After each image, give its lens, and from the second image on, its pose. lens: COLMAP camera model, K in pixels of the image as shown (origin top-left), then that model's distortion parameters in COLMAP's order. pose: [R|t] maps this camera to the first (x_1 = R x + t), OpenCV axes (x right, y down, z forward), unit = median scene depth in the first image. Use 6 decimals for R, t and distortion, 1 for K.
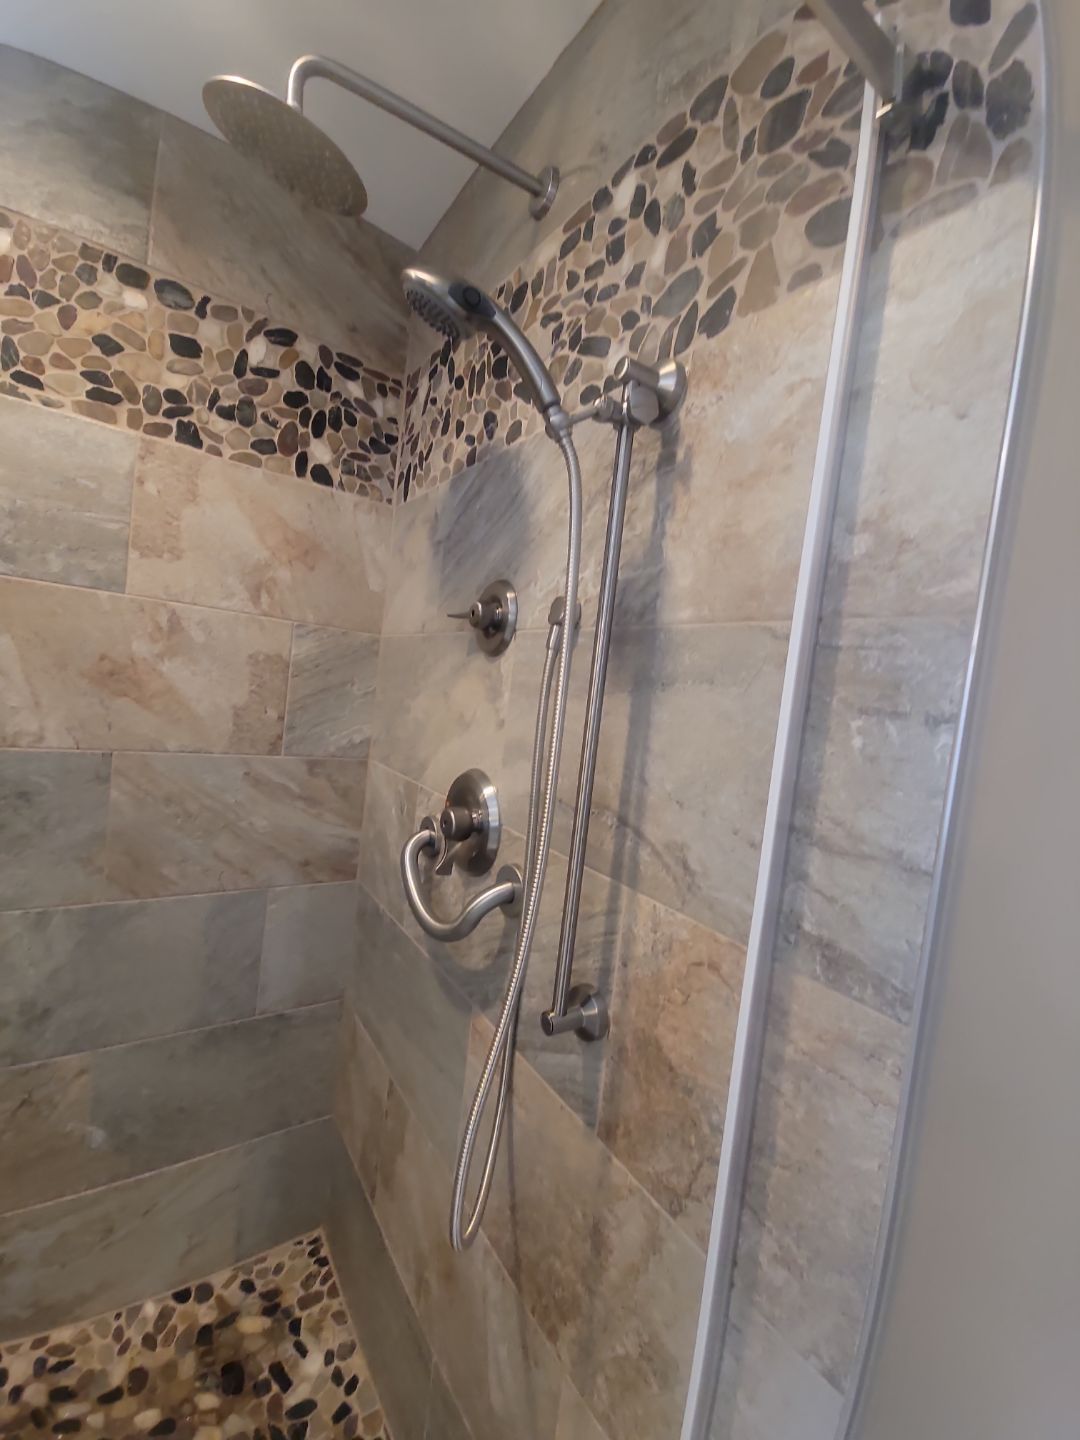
lens RADIAL K [[575.8, 0, 537.7], [0, 575.8, 721.2], [0, 0, 1]] dist [0.022641, -0.015354]
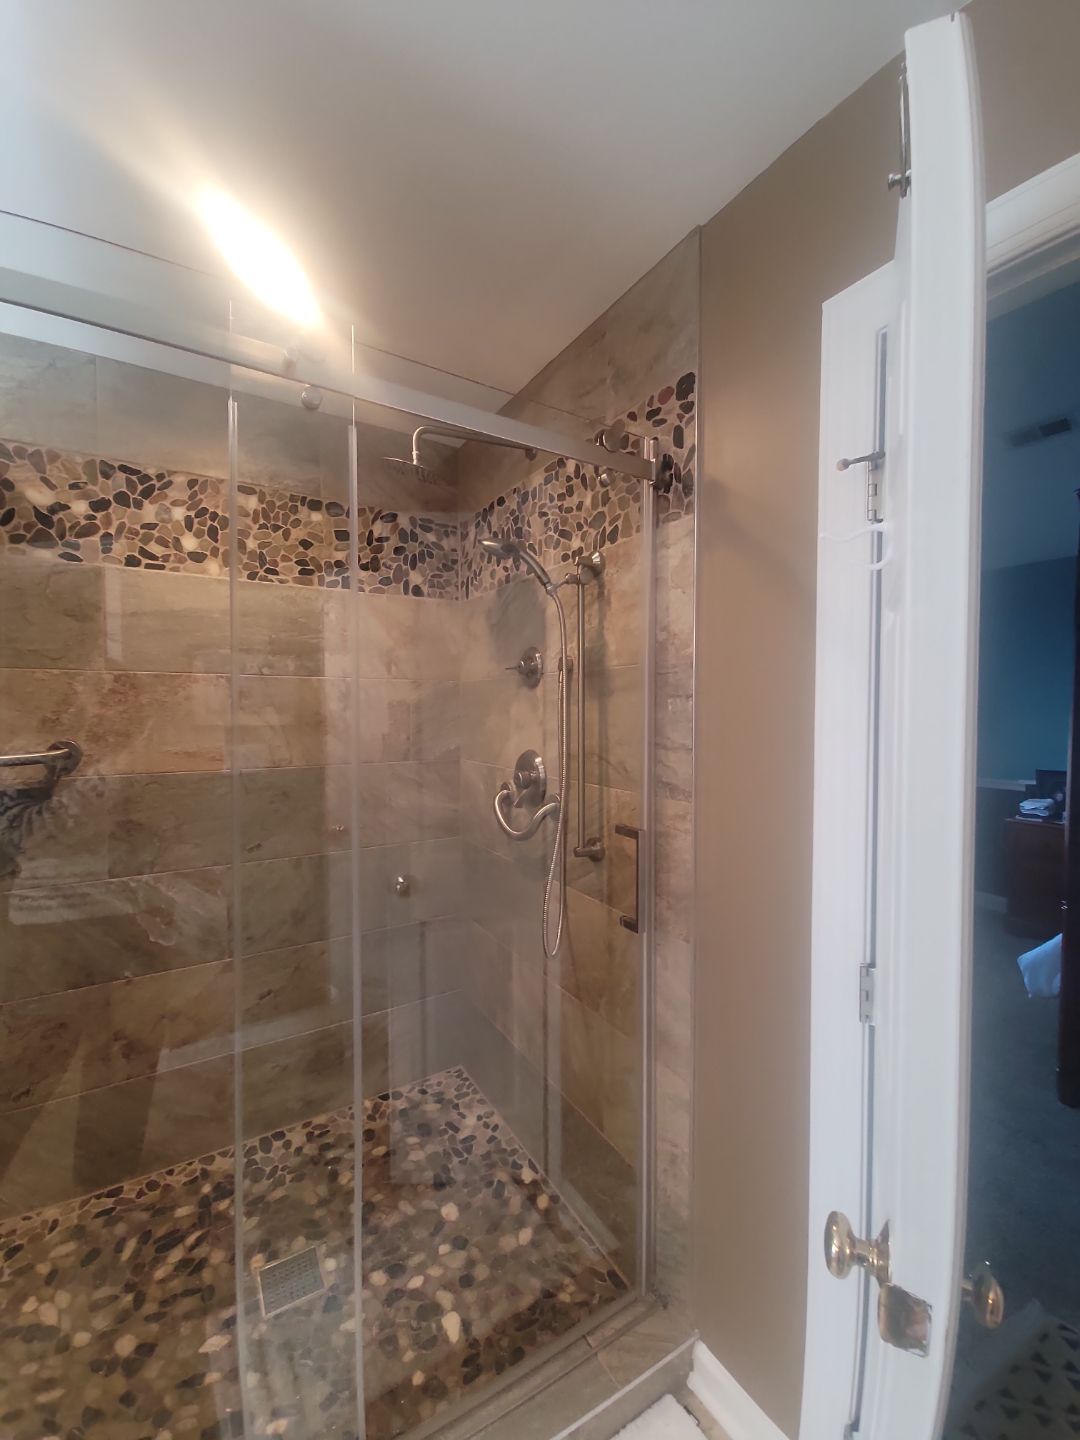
lens RADIAL K [[576.7, 0, 533.9], [0, 576.7, 722.6], [0, 0, 1]] dist [0.013938, -0.009311]
pose [[0.991360, -0.111868, -0.068496, 0.040496], [0.109822, 0.993405, -0.032946, 0.055568], [0.071730, 0.025139, 0.997107, -0.788455]]
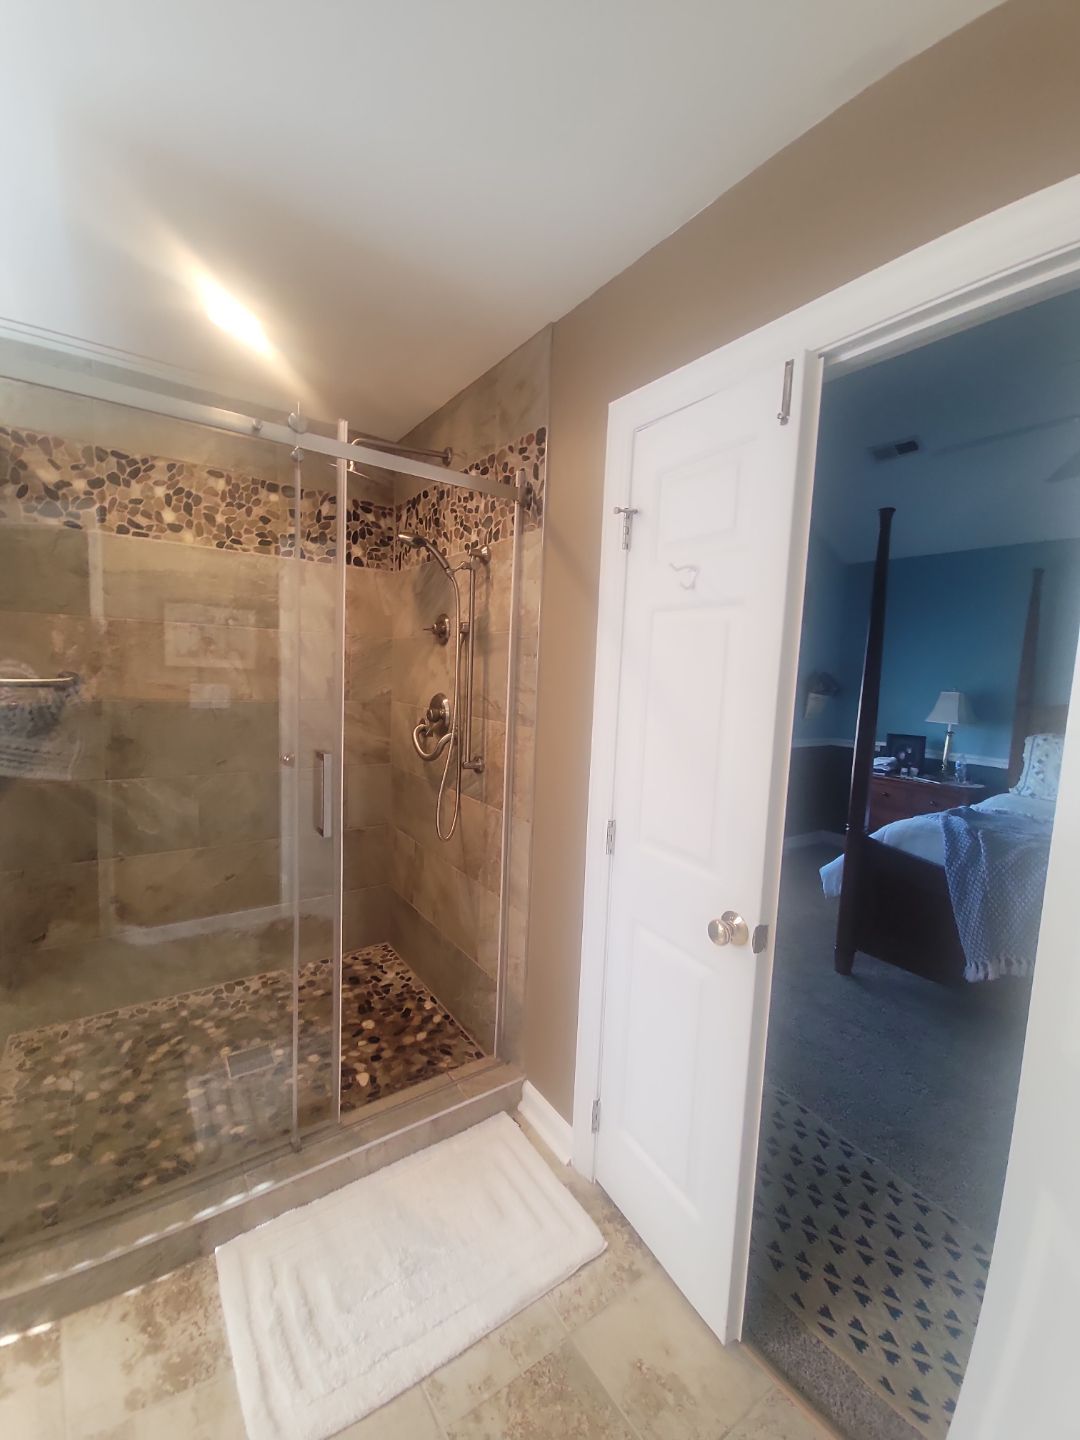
lens RADIAL K [[576.7, 0, 533.9], [0, 576.7, 722.6], [0, 0, 1]] dist [0.013938, -0.009311]
pose [[0.997319, -0.072435, -0.010441, 0.282007], [0.072796, 0.996552, 0.039817, 0.130264], [0.007521, -0.040470, 0.999152, -1.321256]]
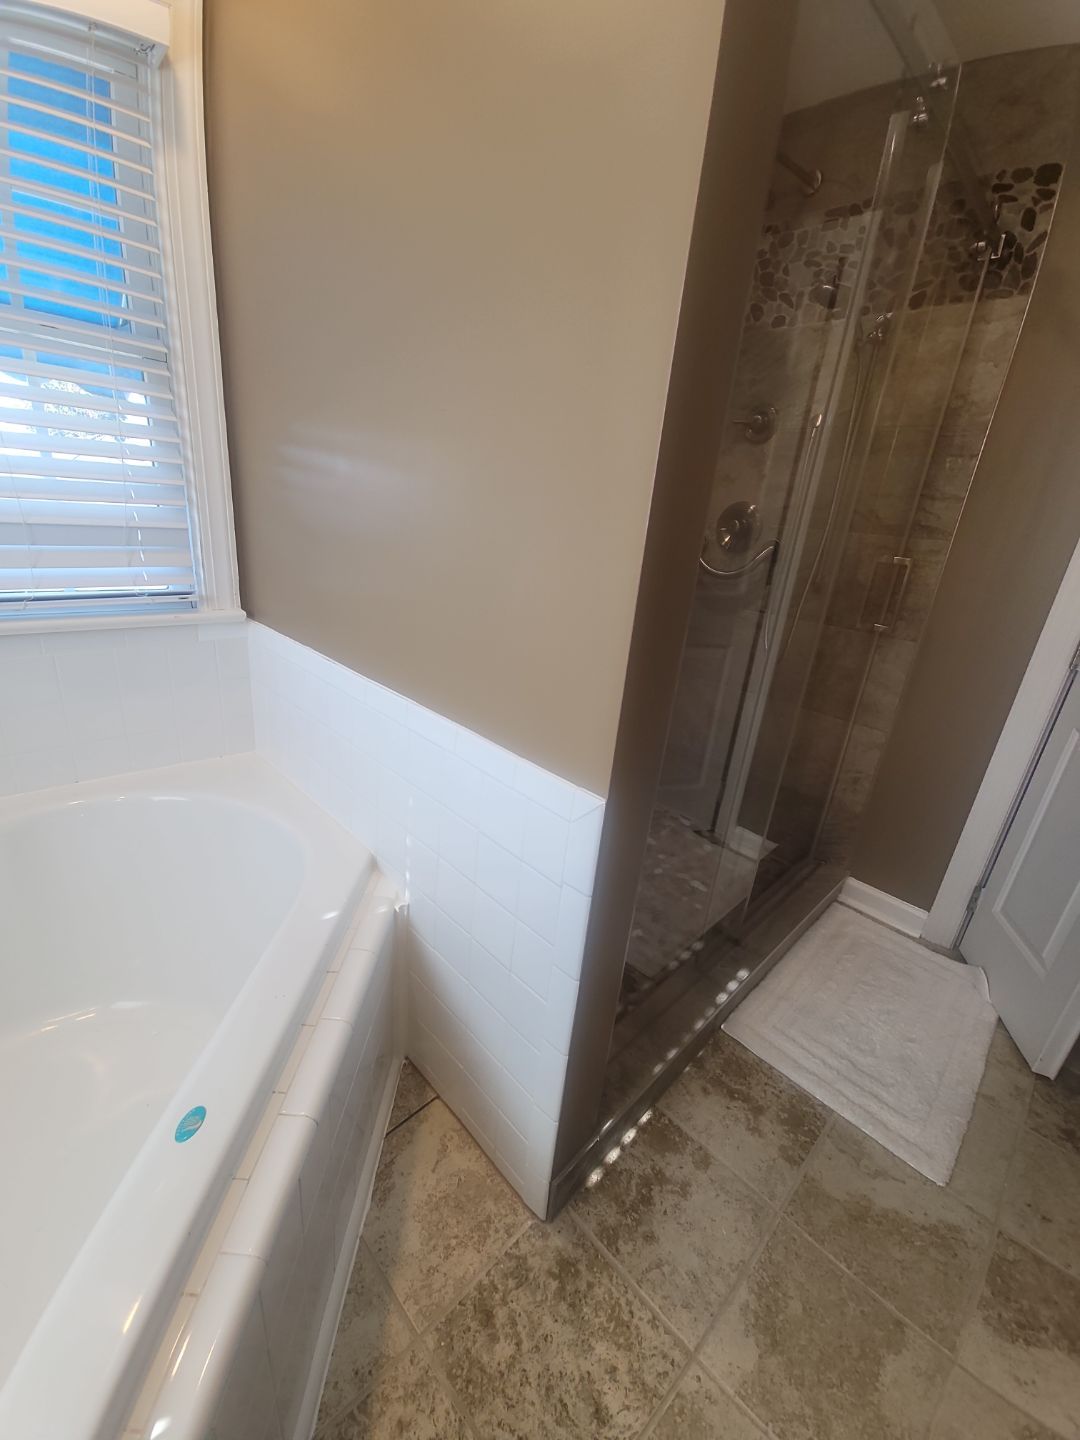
lens RADIAL K [[571.4, 0, 532.1], [0, 571.4, 722.7], [0, 0, 1]] dist [0.027079, -0.018969]
pose [[0.986497, -0.078908, 0.143519, -1.180294], [0.030198, 0.948894, 0.314146, 0.156303], [-0.160973, -0.305570, 0.938464, -1.078395]]
